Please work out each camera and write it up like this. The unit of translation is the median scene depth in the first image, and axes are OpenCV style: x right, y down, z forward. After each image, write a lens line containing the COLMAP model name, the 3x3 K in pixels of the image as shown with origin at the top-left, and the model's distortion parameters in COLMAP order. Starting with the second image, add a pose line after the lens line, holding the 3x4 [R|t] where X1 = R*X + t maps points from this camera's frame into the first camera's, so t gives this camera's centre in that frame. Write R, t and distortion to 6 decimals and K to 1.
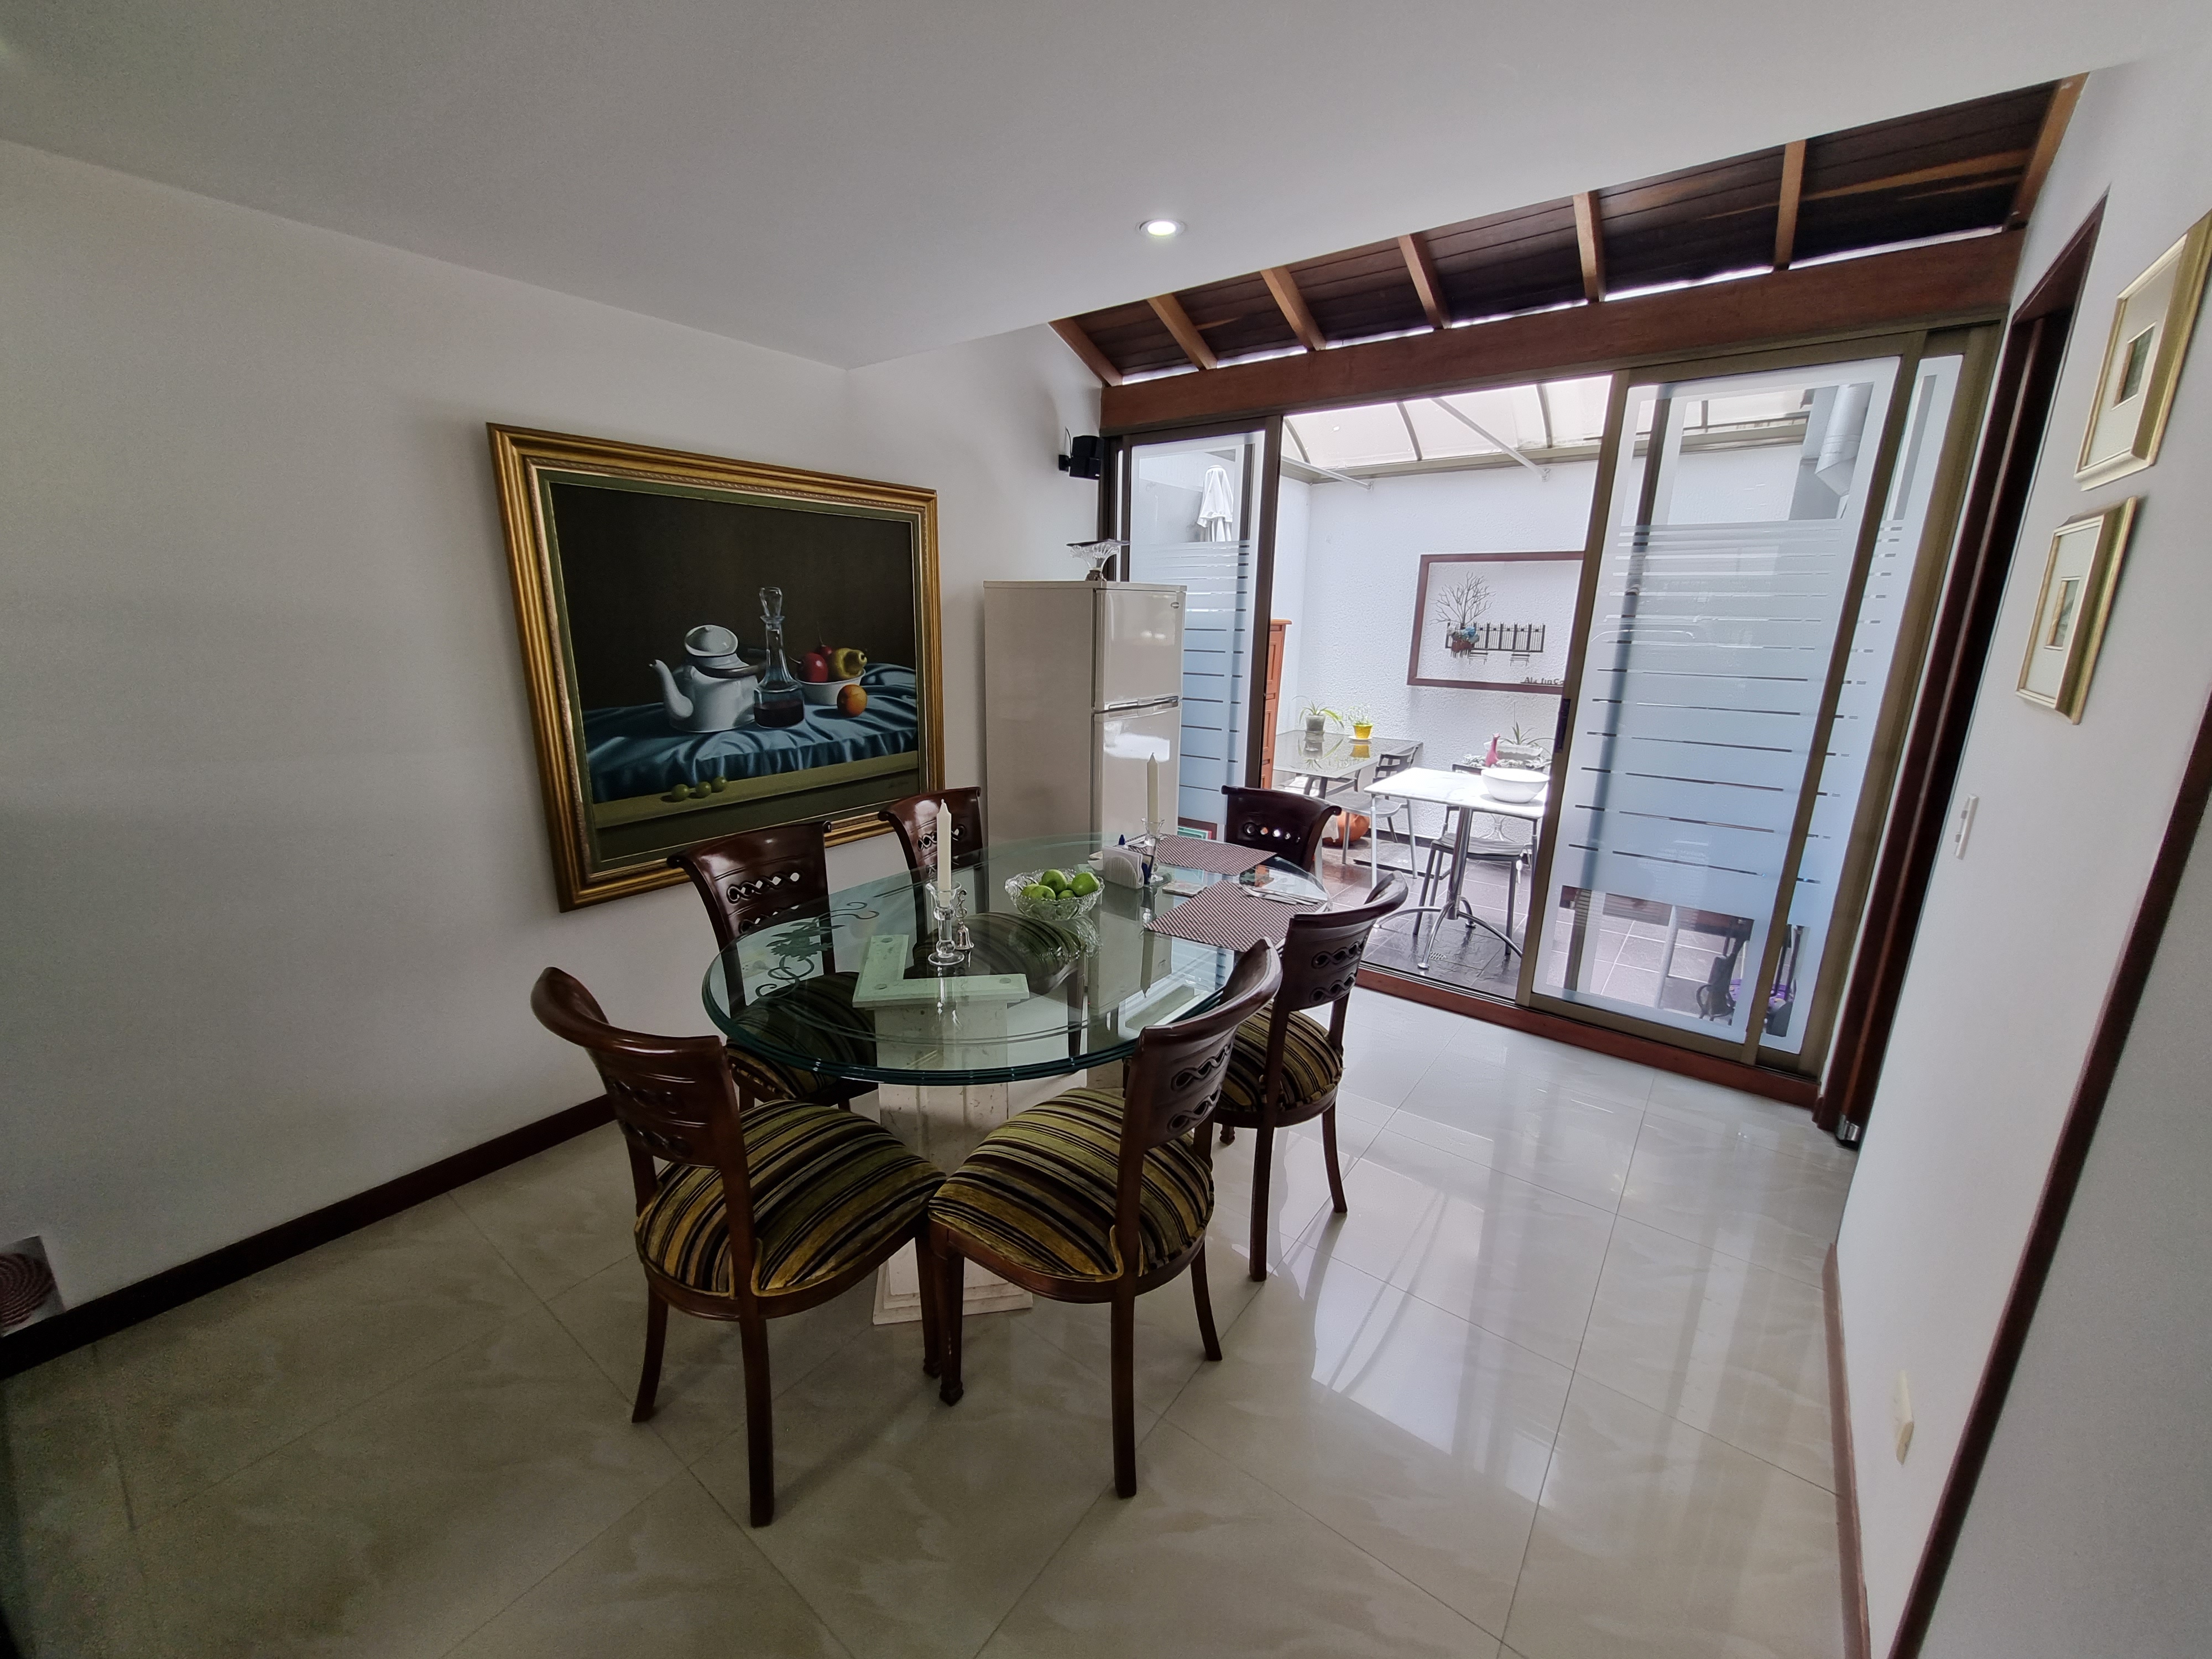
lens RADIAL K [[867.5, 0, 1093.7], [0, 867.5, 831.2], [0, 0, 1]] dist [0.000908, -0.000185]
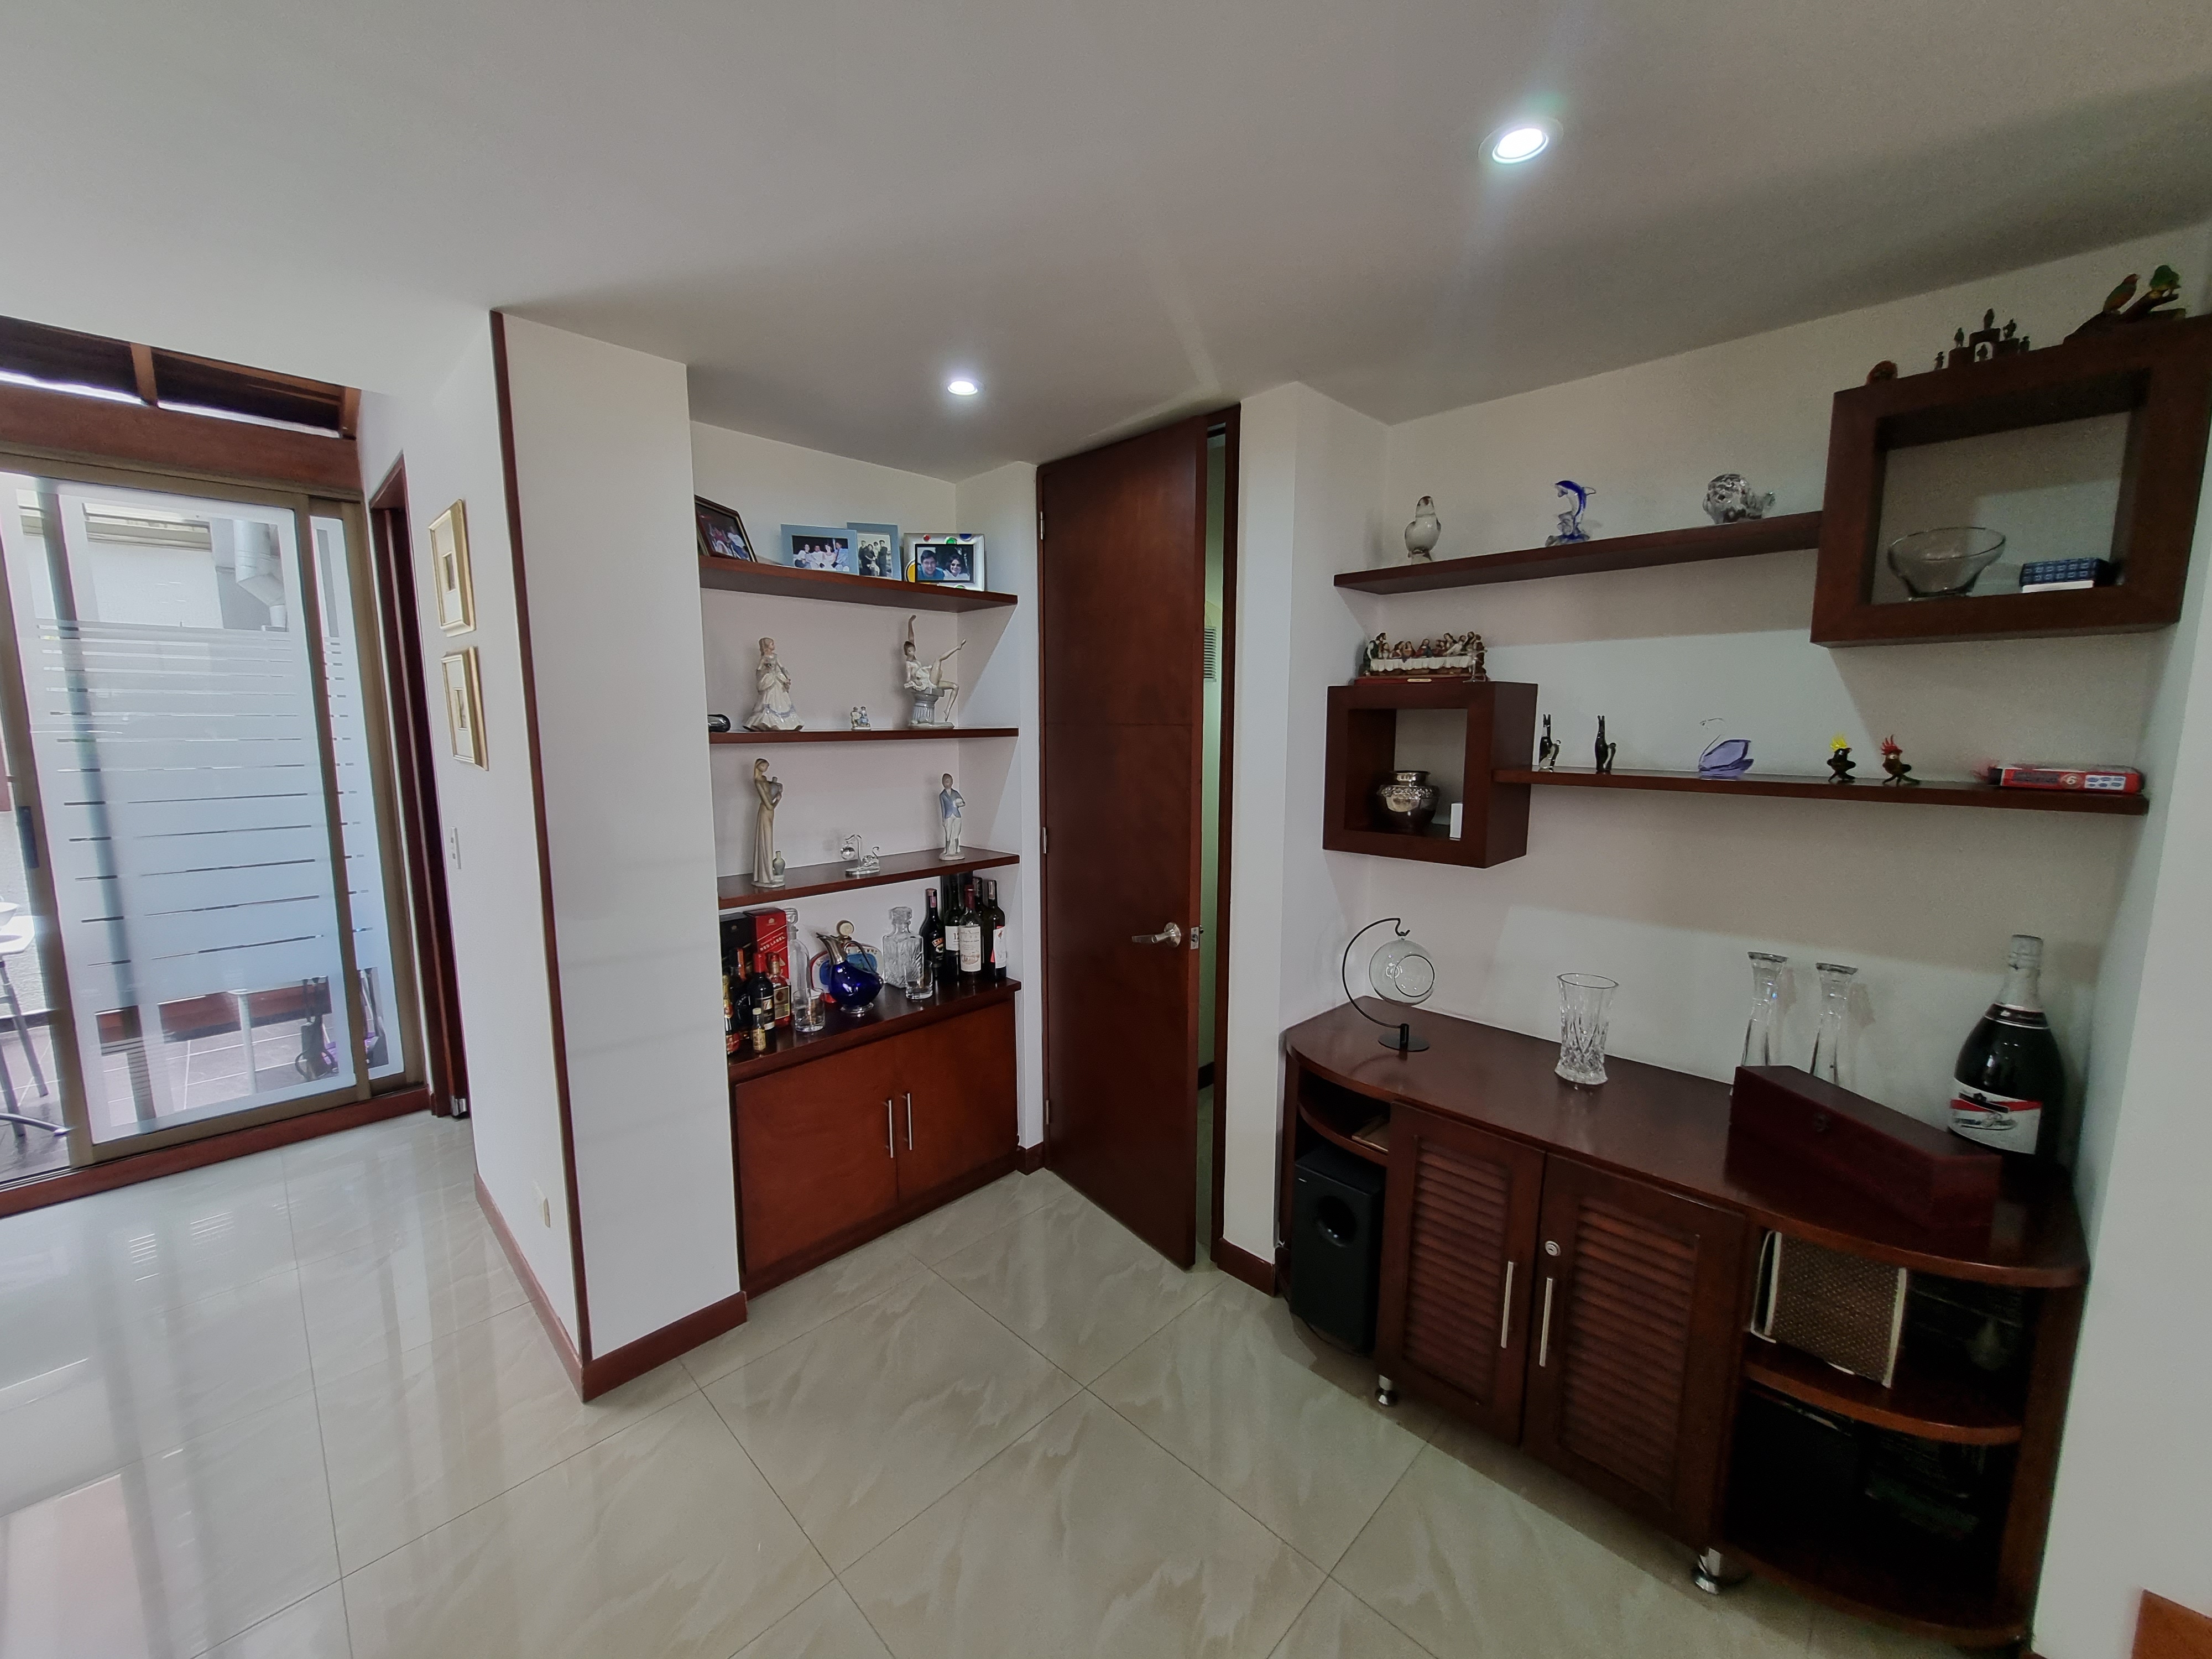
lens RADIAL K [[867.5, 0, 1098.2], [0, 867.5, 836.1], [0, 0, 1]] dist [0.000908, -0.000185]
pose [[0.131274, -0.145052, 0.980677, -0.176241], [0.245220, 0.963247, 0.109648, 0.045201], [-0.960538, 0.226088, 0.162019, -0.174980]]
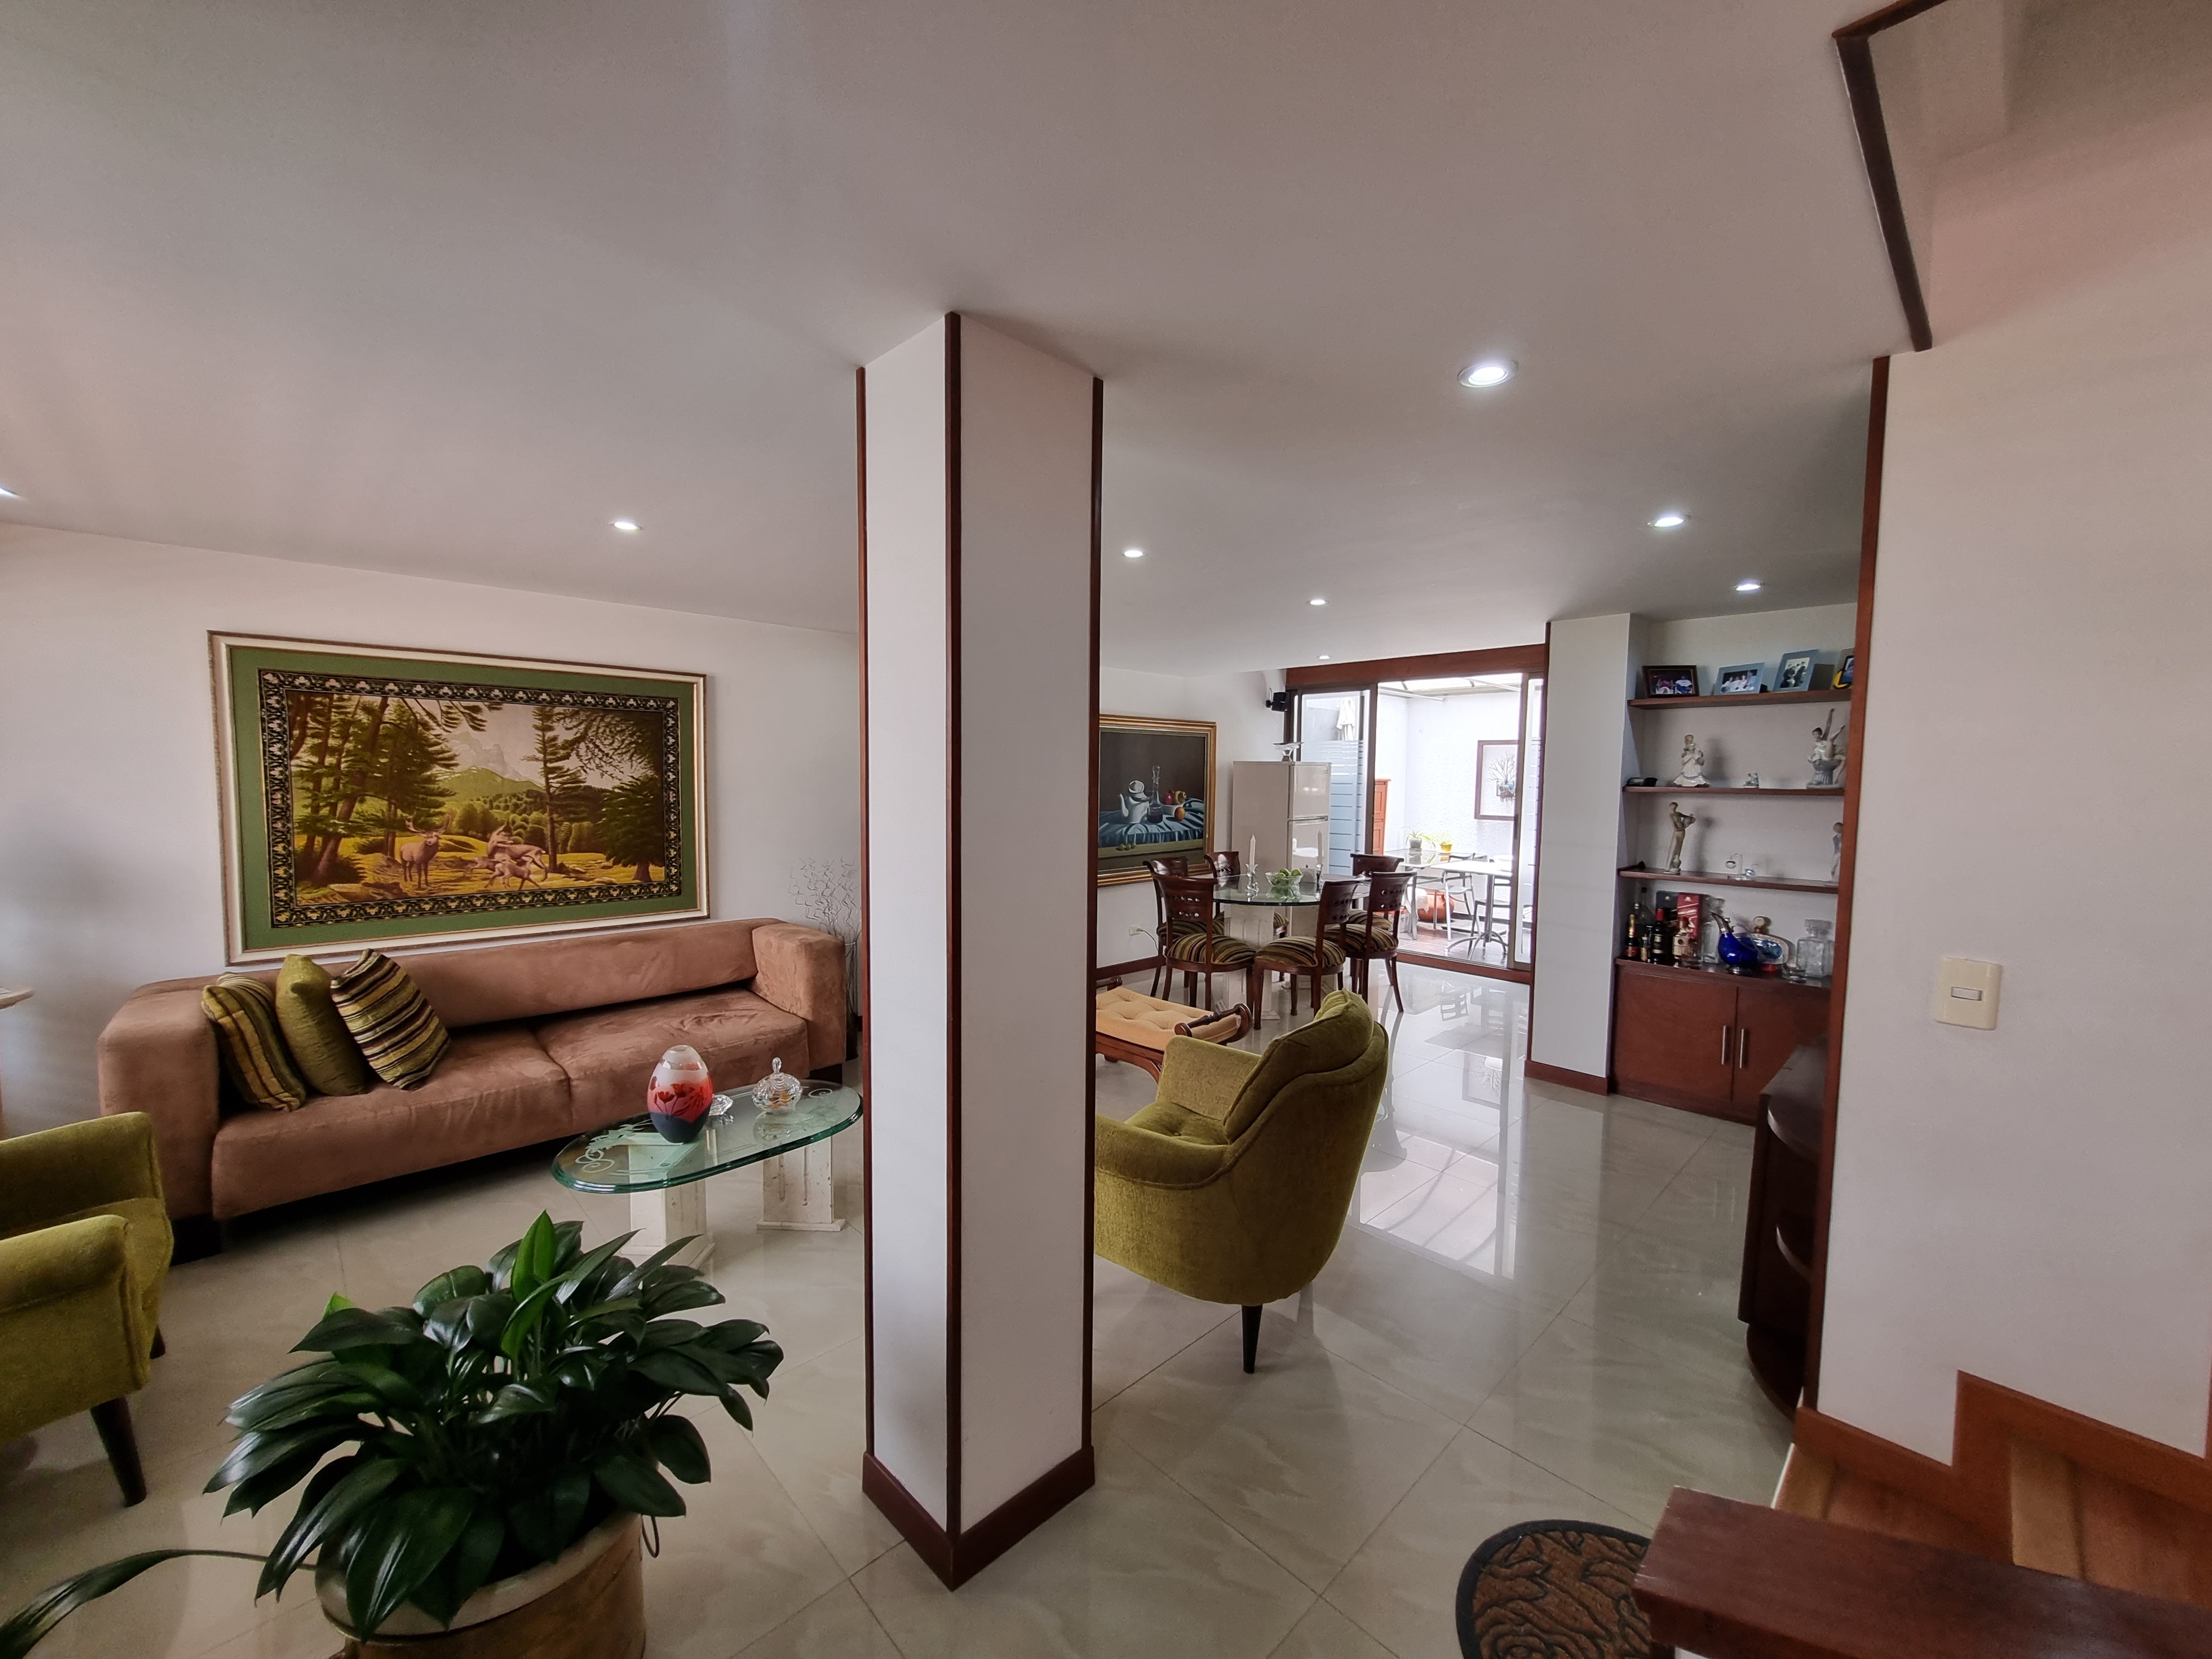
lens RADIAL K [[867.5, 0, 1104.9], [0, 867.5, 826.5], [0, 0, 1]] dist [0.000908, -0.000185]
pose [[0.989353, 0.005697, -0.145425, -0.147156], [-0.032837, 0.982204, -0.184923, 0.311196], [0.141783, 0.187730, 0.971934, -1.235199]]
